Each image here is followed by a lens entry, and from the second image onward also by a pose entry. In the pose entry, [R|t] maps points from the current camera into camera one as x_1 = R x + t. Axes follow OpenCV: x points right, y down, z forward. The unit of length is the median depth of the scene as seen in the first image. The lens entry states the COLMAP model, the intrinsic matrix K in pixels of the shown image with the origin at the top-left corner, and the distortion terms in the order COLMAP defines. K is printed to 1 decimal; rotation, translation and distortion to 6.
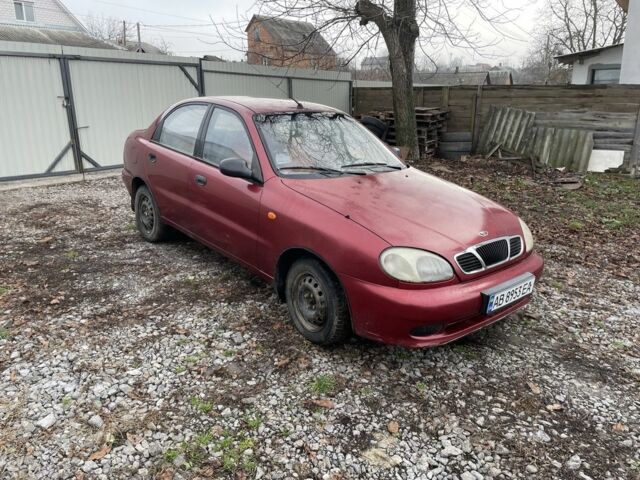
lens RADIAL K [[479.6, 0, 315.7], [0, 479.6, 240.3], [0, 0, 1]] dist [0.095479, -0.127723]
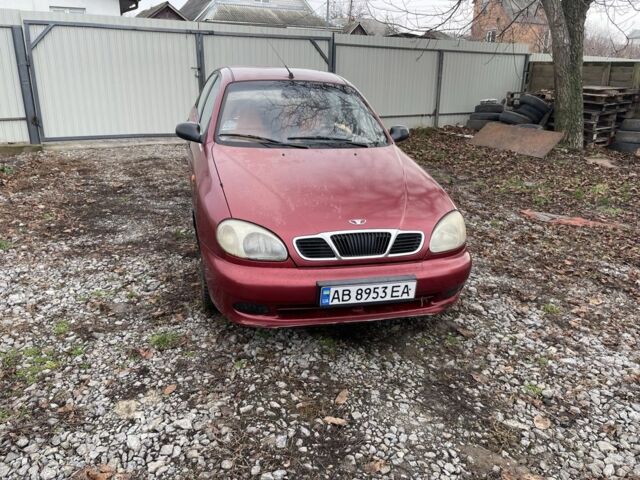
lens RADIAL K [[479.6, 0, 315.7], [0, 479.6, 240.3], [0, 0, 1]] dist [0.095479, -0.127723]
pose [[0.898925, 0.156746, -0.409102, 0.604004], [-0.139214, 0.987605, 0.072499, -0.031375], [0.415395, -0.008218, 0.909604, 0.149609]]
